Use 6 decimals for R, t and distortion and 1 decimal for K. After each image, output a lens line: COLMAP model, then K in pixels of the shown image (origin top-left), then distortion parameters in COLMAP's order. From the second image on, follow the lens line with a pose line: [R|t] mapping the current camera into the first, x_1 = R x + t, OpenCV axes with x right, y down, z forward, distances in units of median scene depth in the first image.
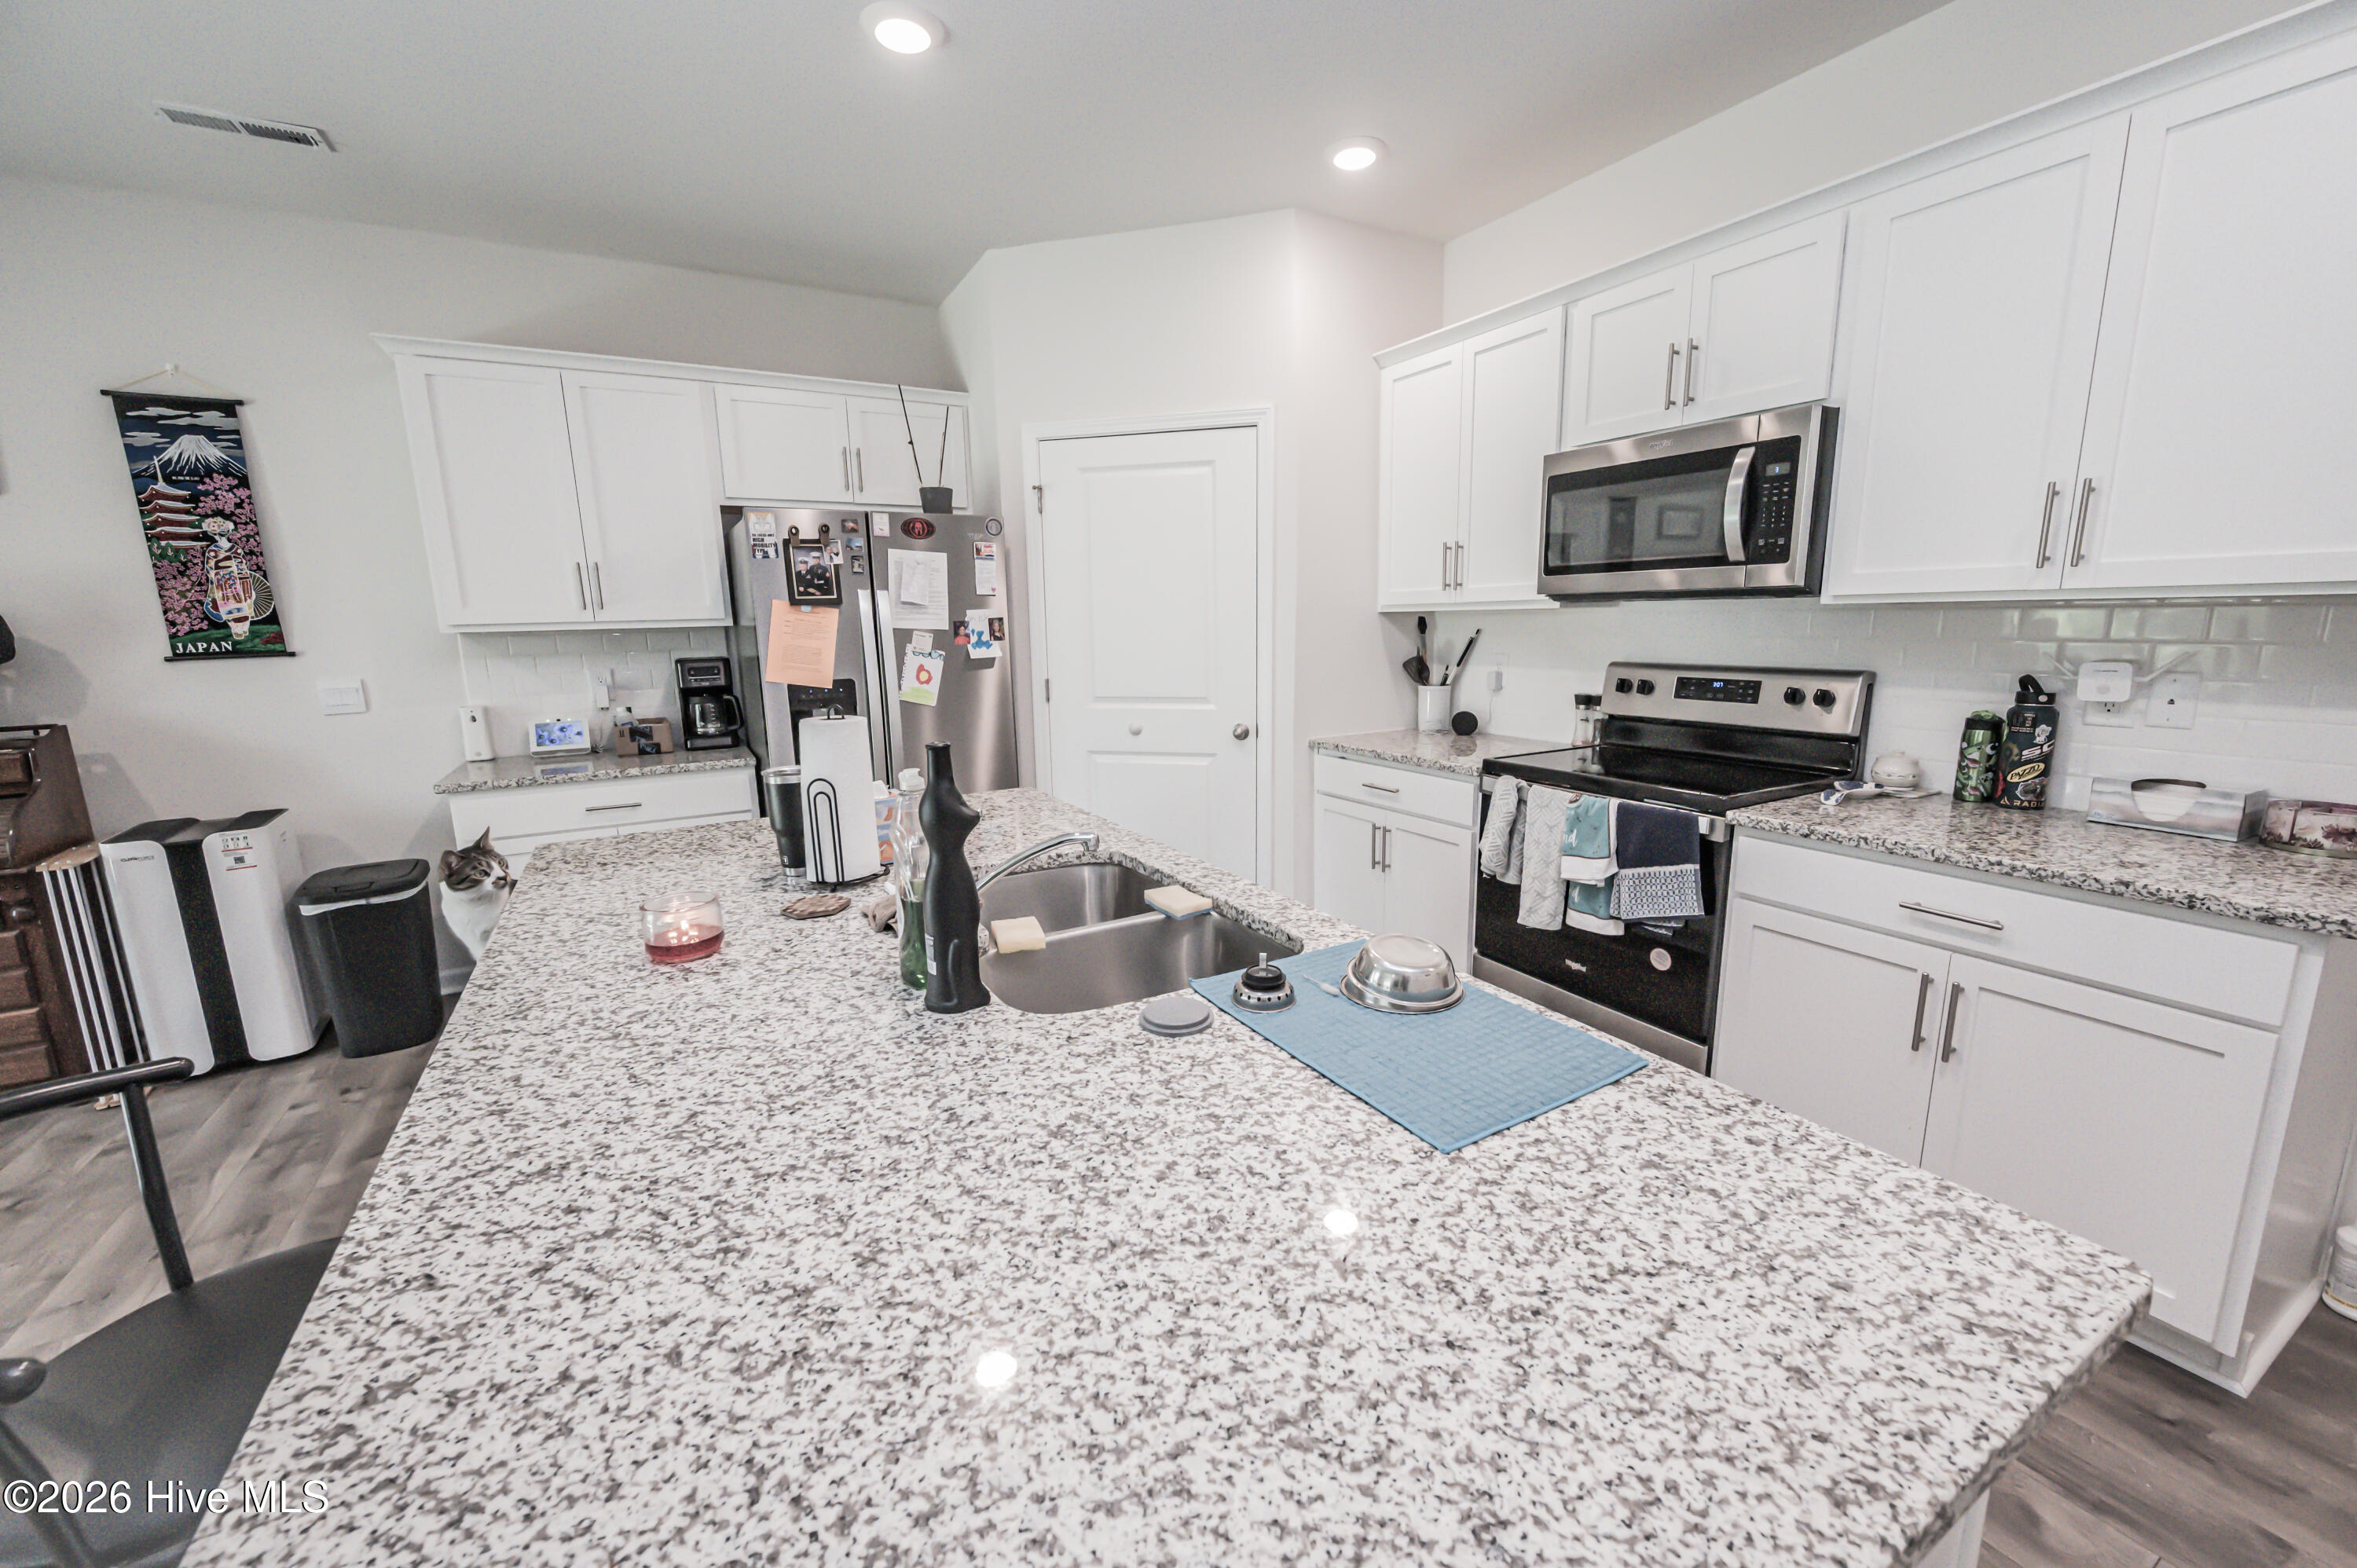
lens RADIAL K [[920.4, 0, 1182.9], [0, 920.4, 796.4], [0, 0, 1]] dist [-0.001777, -0.000196]
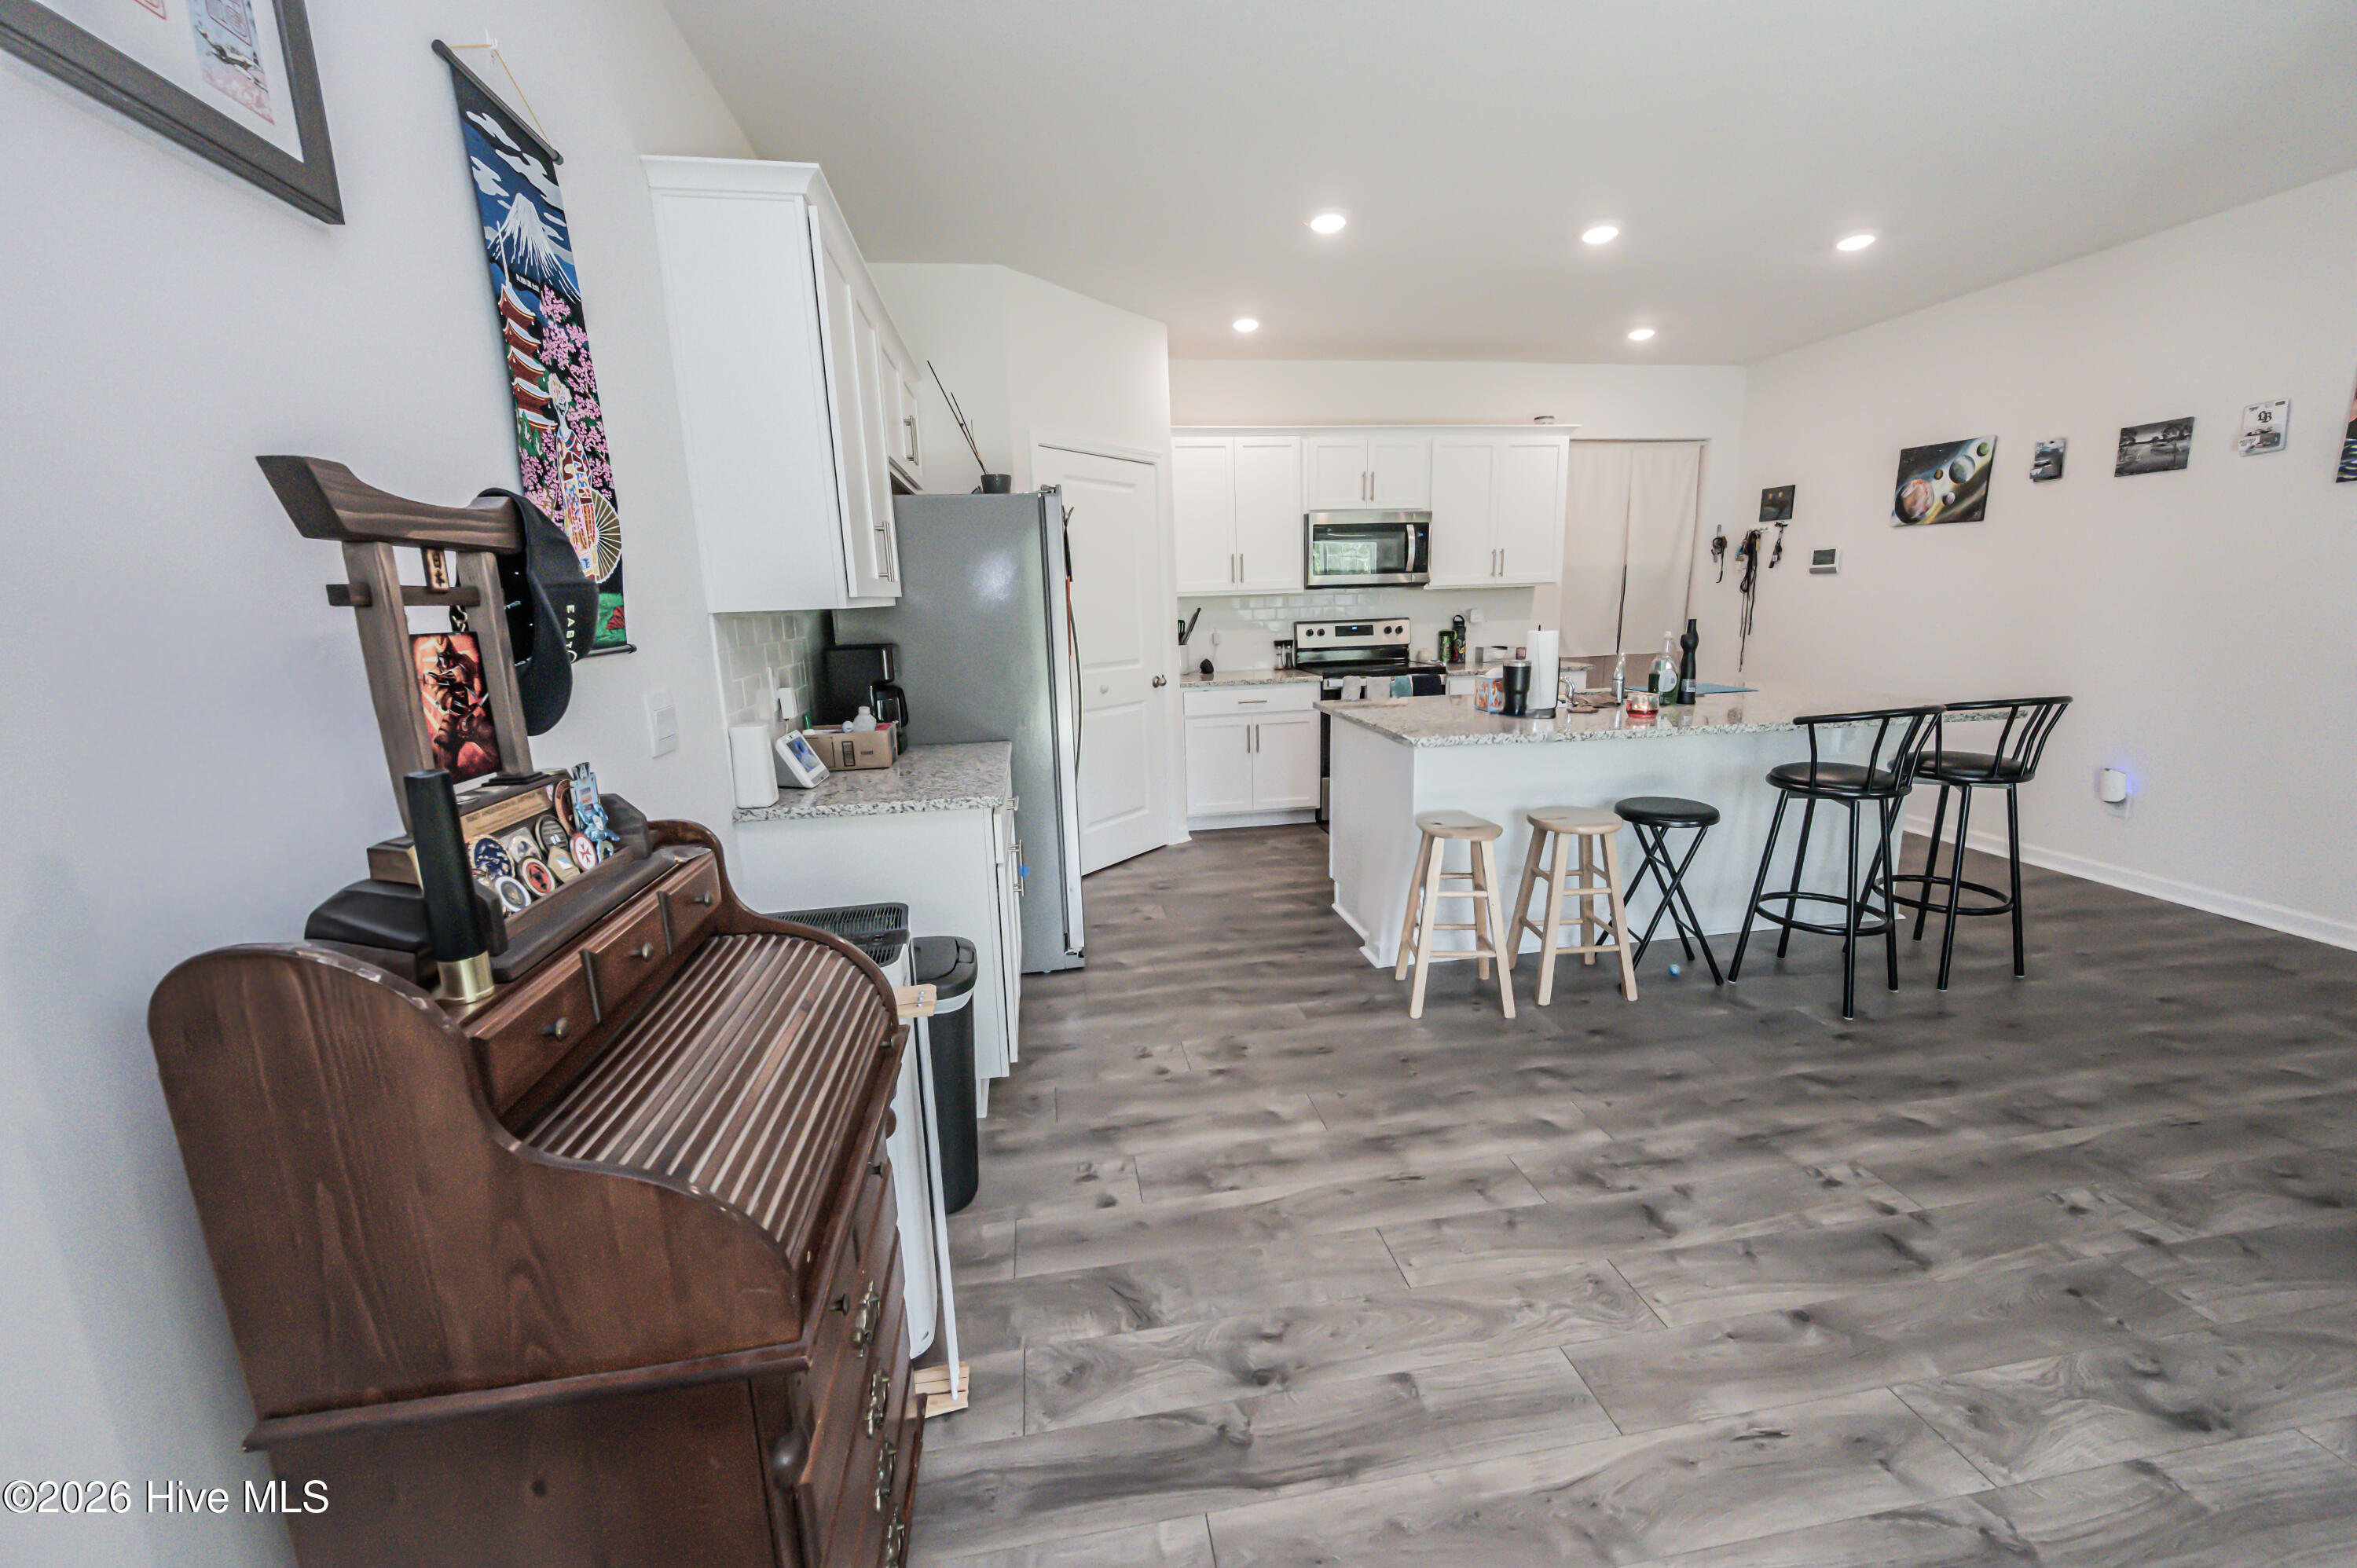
lens RADIAL K [[920.4, 0, 1187.9], [0, 920.4, 790.2], [0, 0, 1]] dist [-0.001777, -0.000196]
pose [[0.353843, -0.182770, 0.917273, -1.429920], [0.201383, 0.972606, 0.116111, -0.072985], [-0.913368, 0.143639, 0.380956, 0.527278]]
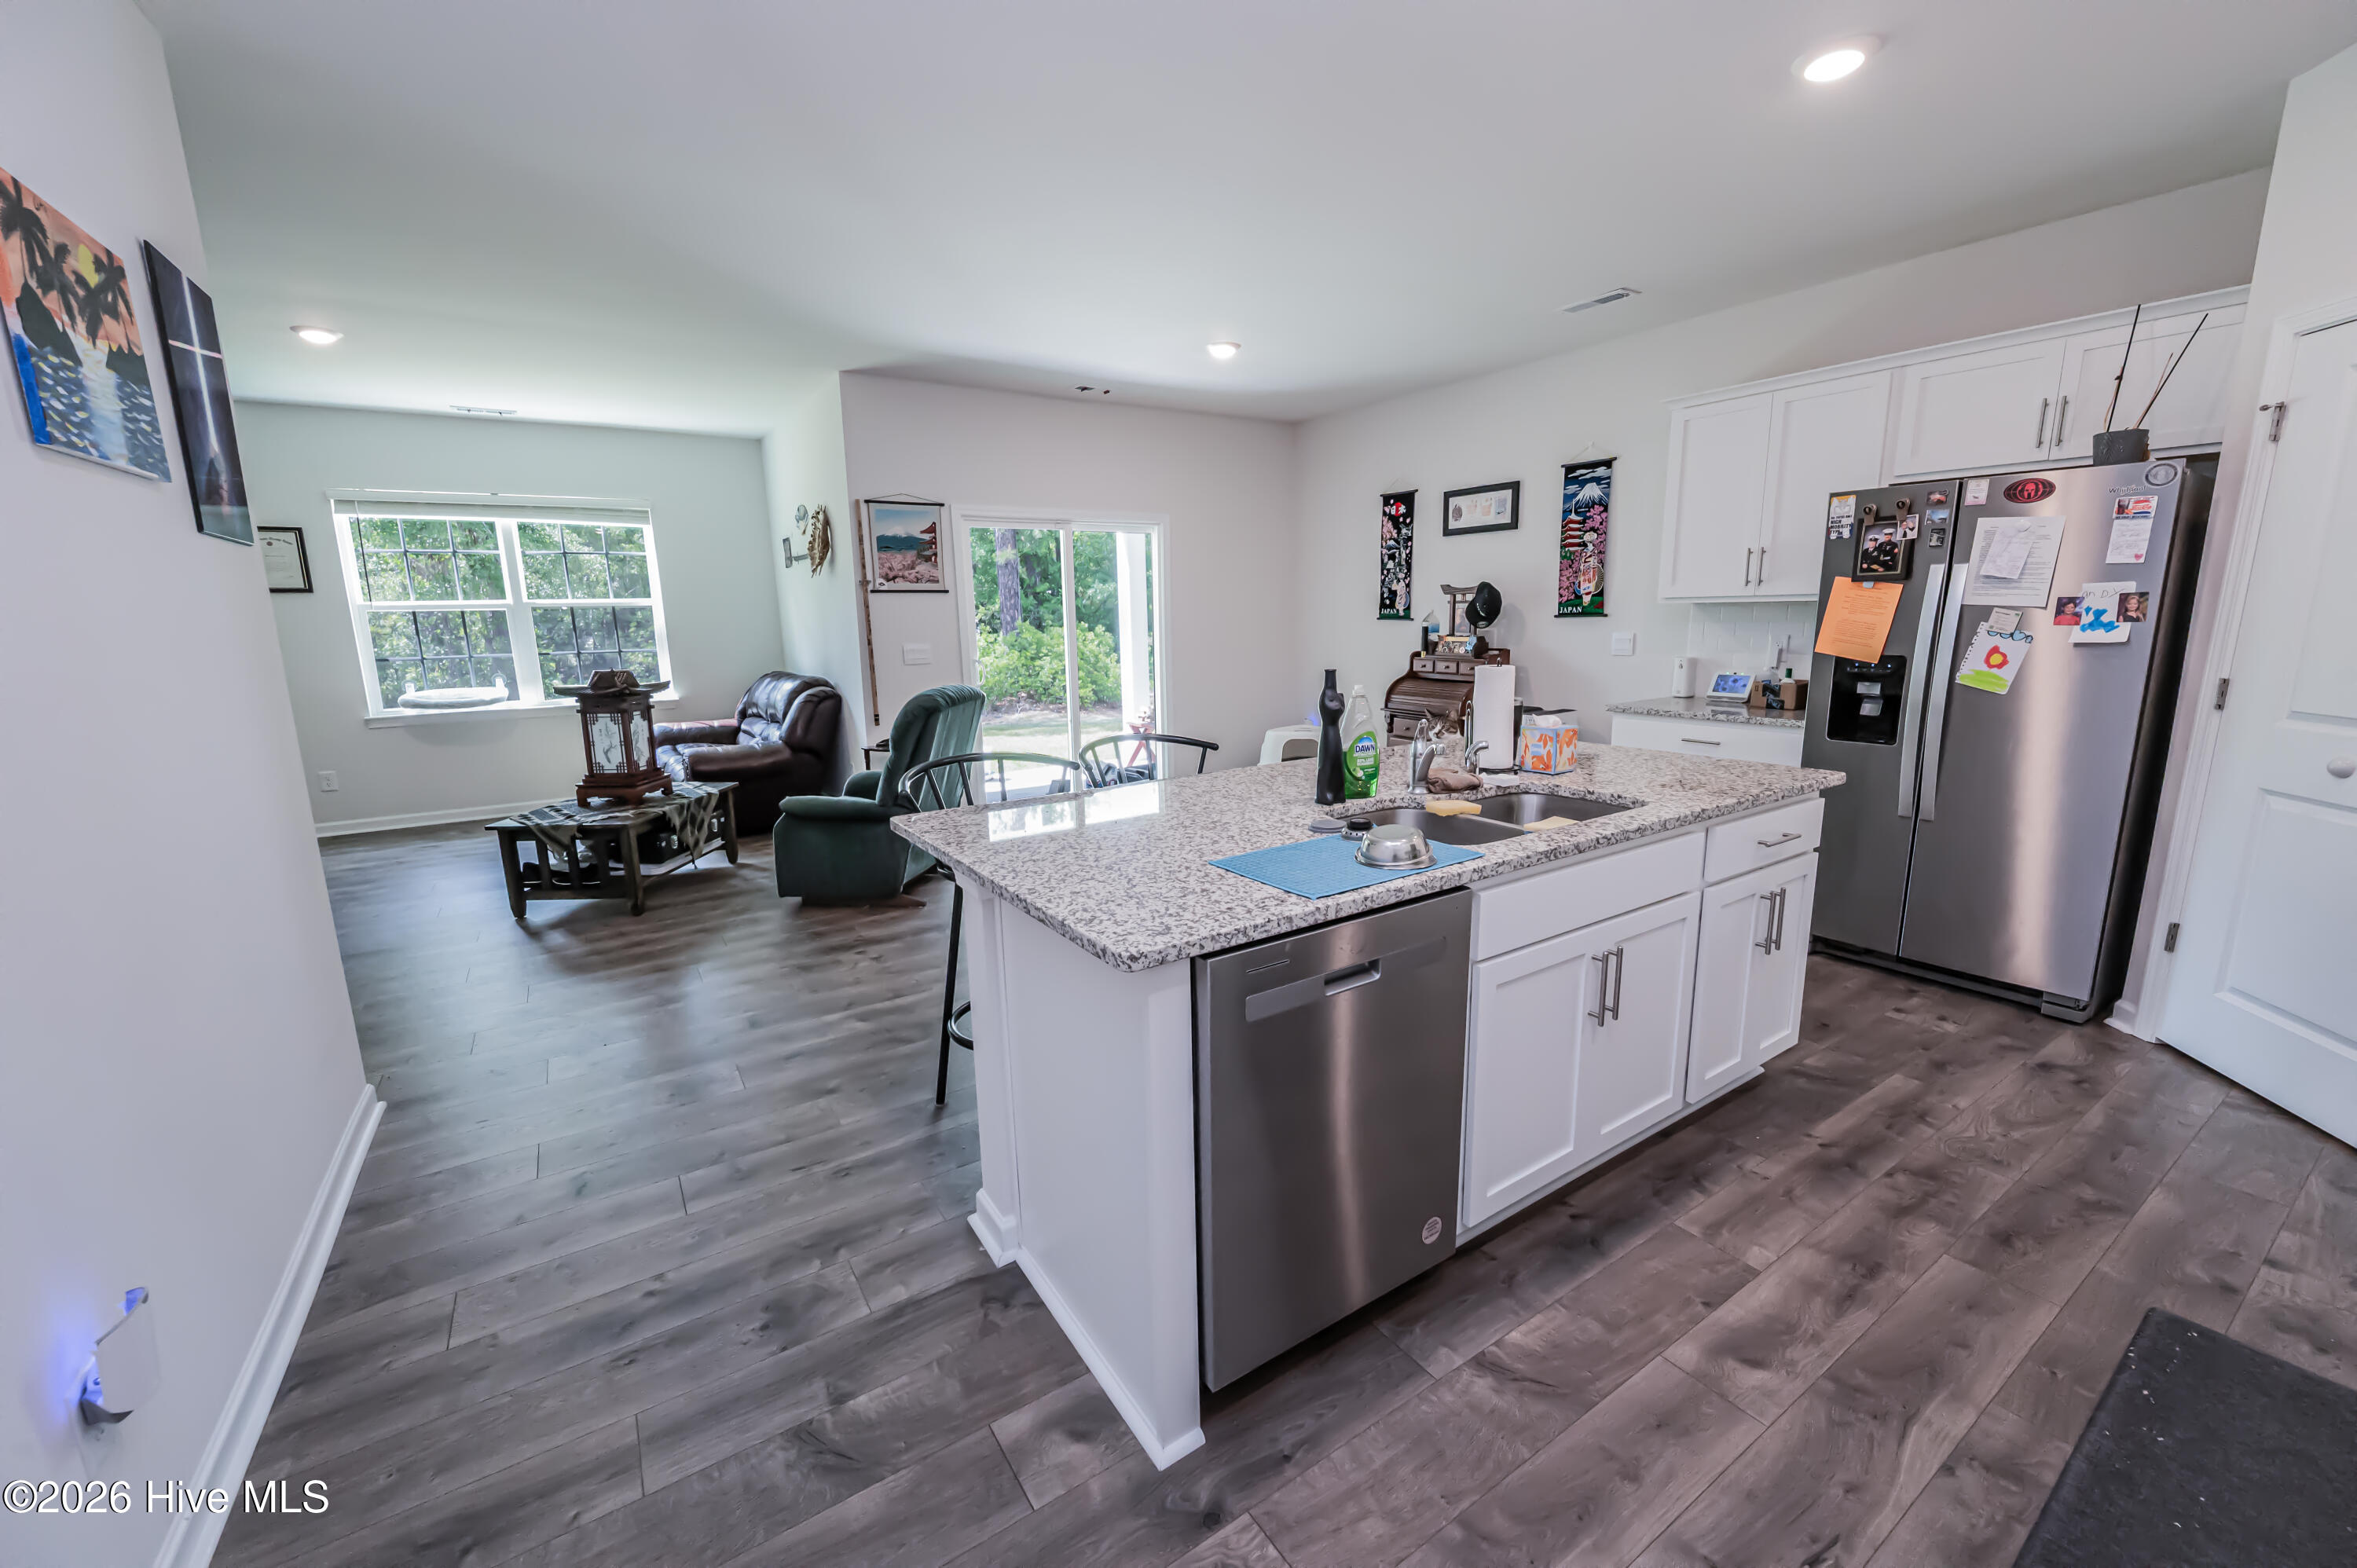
lens RADIAL K [[920.4, 0, 1179.5], [0, 920.4, 782.3], [0, 0, 1]] dist [-0.001777, -0.000196]
pose [[0.064590, 0.202861, -0.977075, 0.612636], [-0.176922, 0.965936, 0.188853, -0.049315], [0.982103, 0.160668, 0.098281, 0.180446]]
